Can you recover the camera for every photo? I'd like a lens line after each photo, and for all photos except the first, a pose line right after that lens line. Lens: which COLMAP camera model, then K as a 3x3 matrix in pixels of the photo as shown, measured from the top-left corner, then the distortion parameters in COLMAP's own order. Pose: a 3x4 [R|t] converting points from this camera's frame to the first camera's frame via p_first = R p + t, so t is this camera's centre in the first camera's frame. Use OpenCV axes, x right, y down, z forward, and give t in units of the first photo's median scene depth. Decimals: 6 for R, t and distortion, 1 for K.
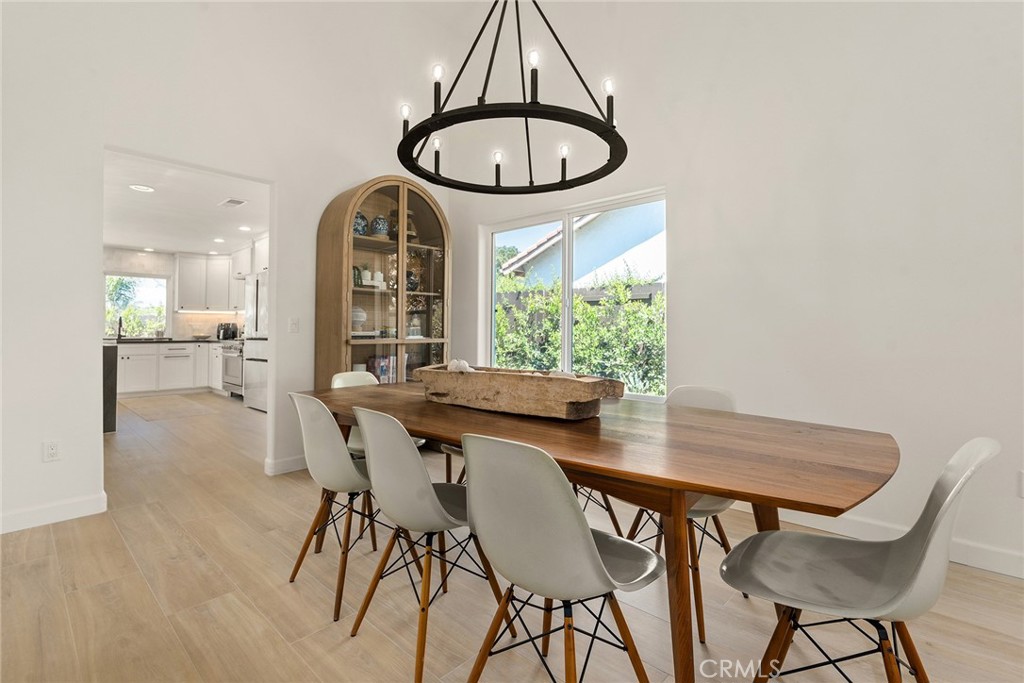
lens RADIAL K [[466.6, 0, 509.6], [0, 466.6, 335.8], [0, 0, 1]] dist [-0.002203, 0.000359]
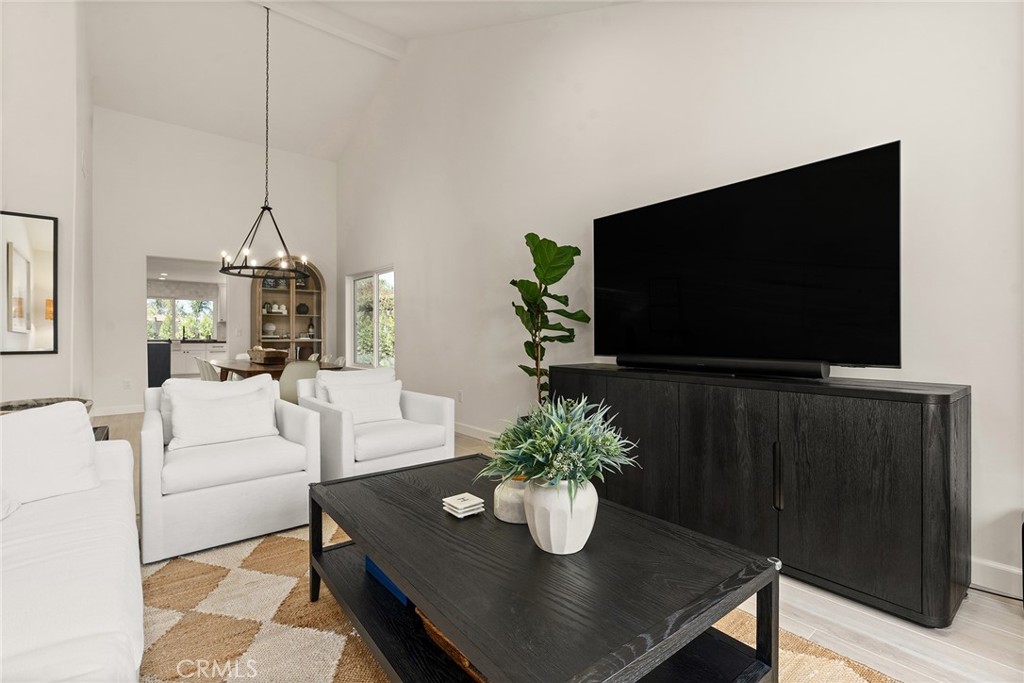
lens RADIAL K [[466.6, 0, 512.6], [0, 466.6, 341.0], [0, 0, 1]] dist [-0.002203, 0.000359]
pose [[0.990719, 0.002334, -0.135907, 0.937746], [-0.001925, 0.999993, 0.003137, 0.005712], [0.135913, -0.002846, 0.990717, -0.799523]]
